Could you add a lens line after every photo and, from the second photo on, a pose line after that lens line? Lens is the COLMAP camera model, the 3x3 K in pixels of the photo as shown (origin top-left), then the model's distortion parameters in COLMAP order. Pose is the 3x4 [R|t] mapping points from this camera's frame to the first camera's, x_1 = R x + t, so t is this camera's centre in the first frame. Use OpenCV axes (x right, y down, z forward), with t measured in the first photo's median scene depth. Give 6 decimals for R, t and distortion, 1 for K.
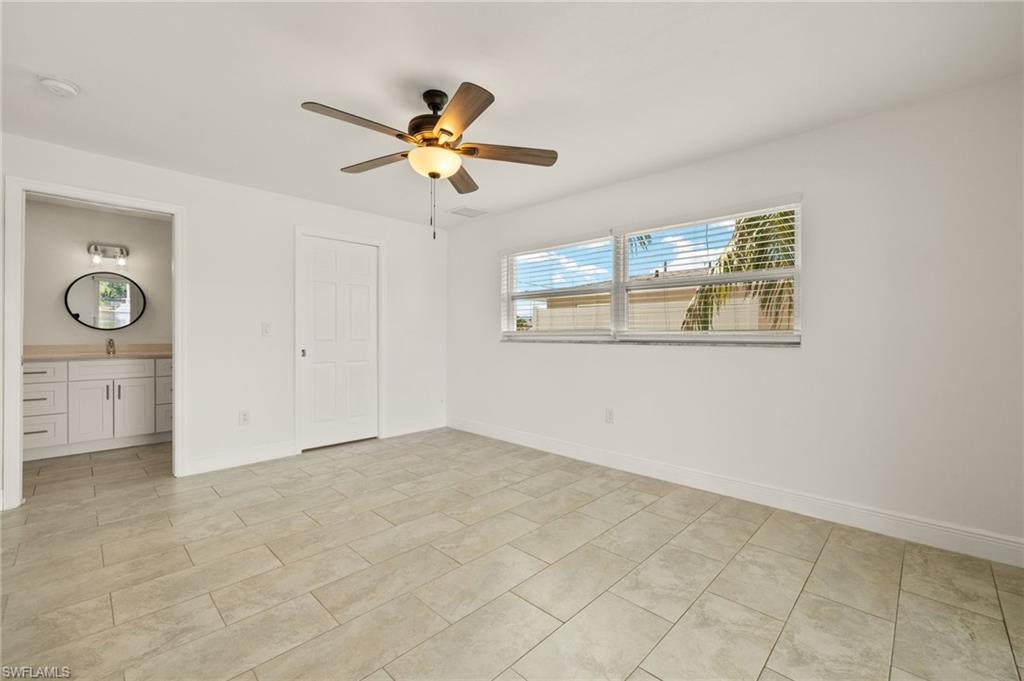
lens RADIAL K [[427.9, 0, 514.4], [0, 427.9, 335.4], [0, 0, 1]] dist [0.000752, -0.000031]
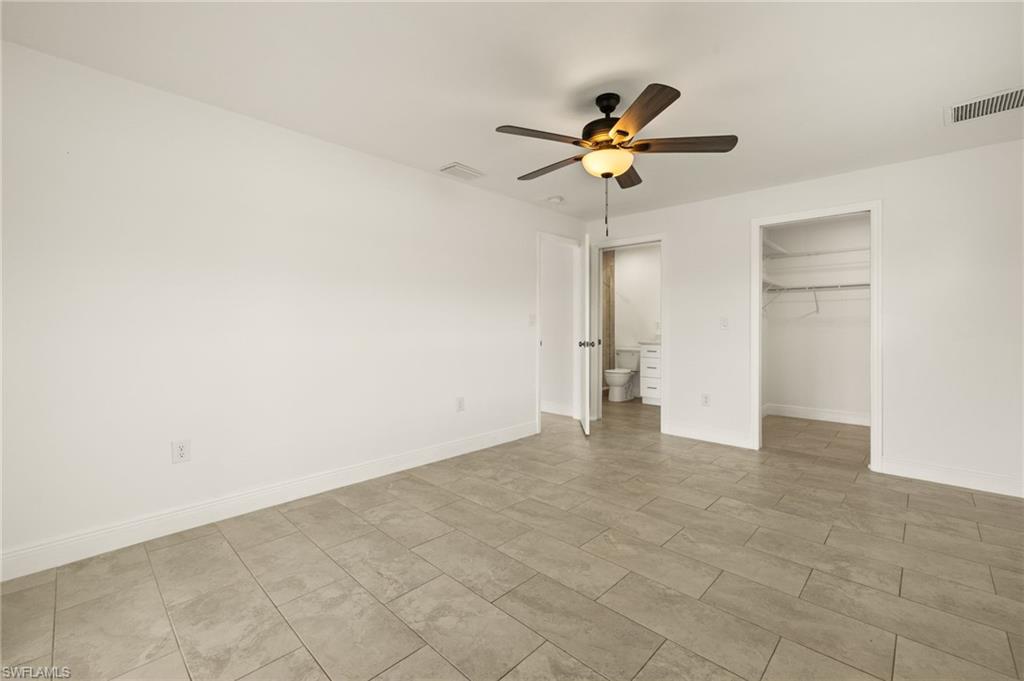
lens RADIAL K [[432.2, 0, 513.6], [0, 432.2, 325.7], [0, 0, 1]] dist [-0.000247, -0.000311]
pose [[0.004834, -0.002617, -0.999985, 0.742552], [-0.006138, 0.999978, -0.002647, -0.002776], [0.999969, 0.006151, 0.004818, 0.659834]]
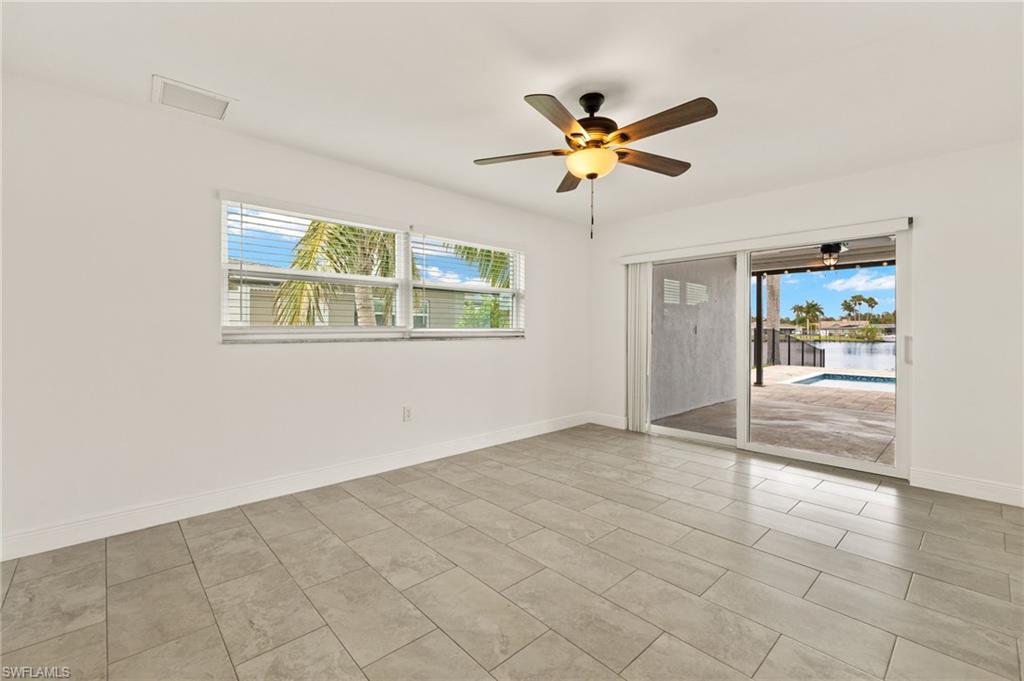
lens RADIAL K [[436.9, 0, 513.7], [0, 436.9, 331.8], [0, 0, 1]] dist [-0.000078, -0.000046]
pose [[0.050751, -0.004426, 0.998702, -1.056767], [0.000946, 0.999990, 0.004383, -0.007232], [-0.998711, 0.000722, 0.050754, 0.972880]]
